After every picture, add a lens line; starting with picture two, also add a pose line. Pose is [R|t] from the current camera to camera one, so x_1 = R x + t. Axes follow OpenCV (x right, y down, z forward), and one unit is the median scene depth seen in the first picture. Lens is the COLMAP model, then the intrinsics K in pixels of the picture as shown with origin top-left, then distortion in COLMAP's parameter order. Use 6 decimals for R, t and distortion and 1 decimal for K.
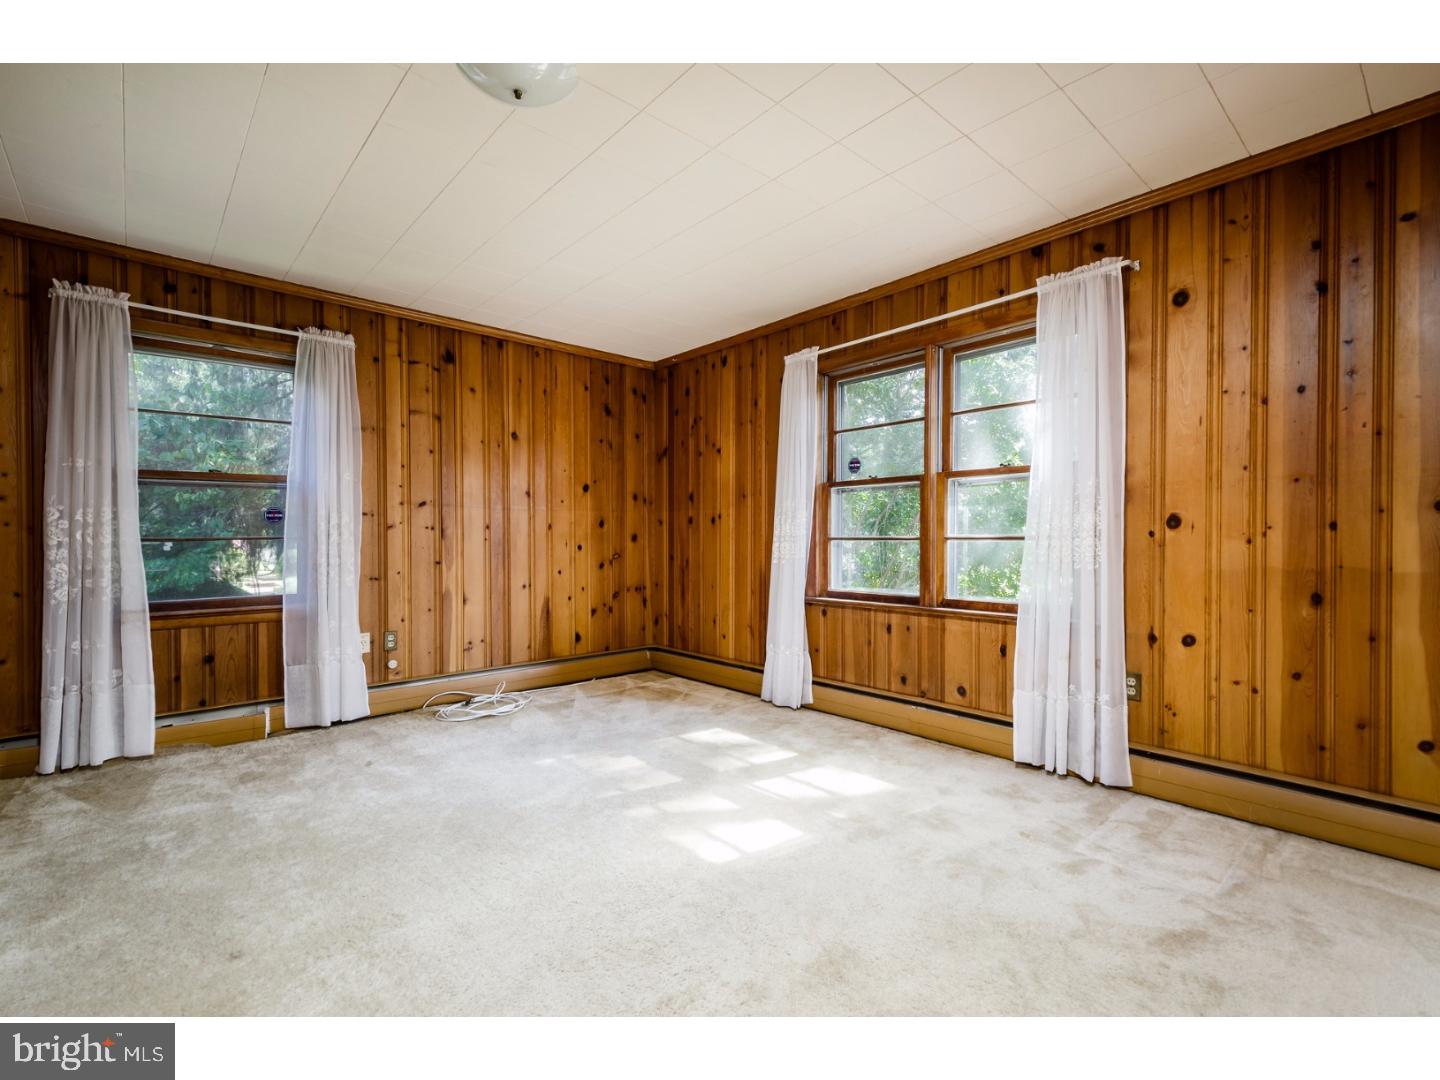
lens RADIAL K [[629.8, 0, 713.1], [0, 629.8, 543.6], [0, 0, 1]] dist [0.001949, 0.000159]
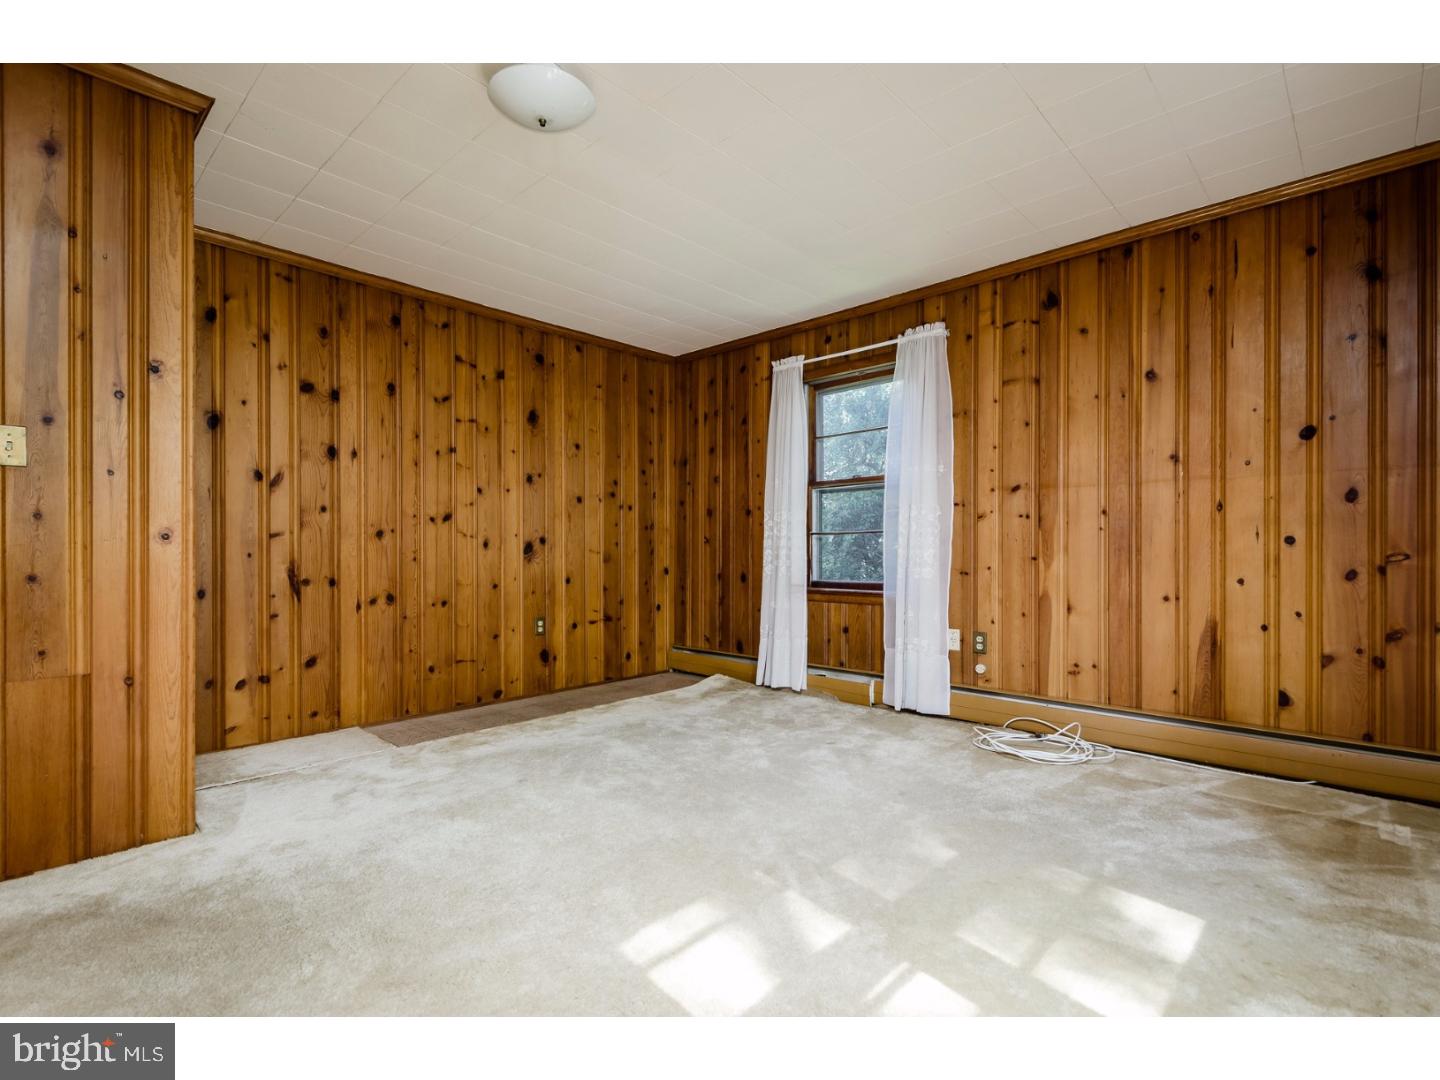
lens RADIAL K [[692.0, 0, 714.8], [0, 692.0, 543.3], [0, 0, 1]] dist [-0.002588, -0.000906]
pose [[0.074716, -0.001227, -0.997204, 0.439829], [-0.004562, 0.999988, -0.001573, 0.014657], [0.997194, 0.004667, 0.074710, 0.535747]]
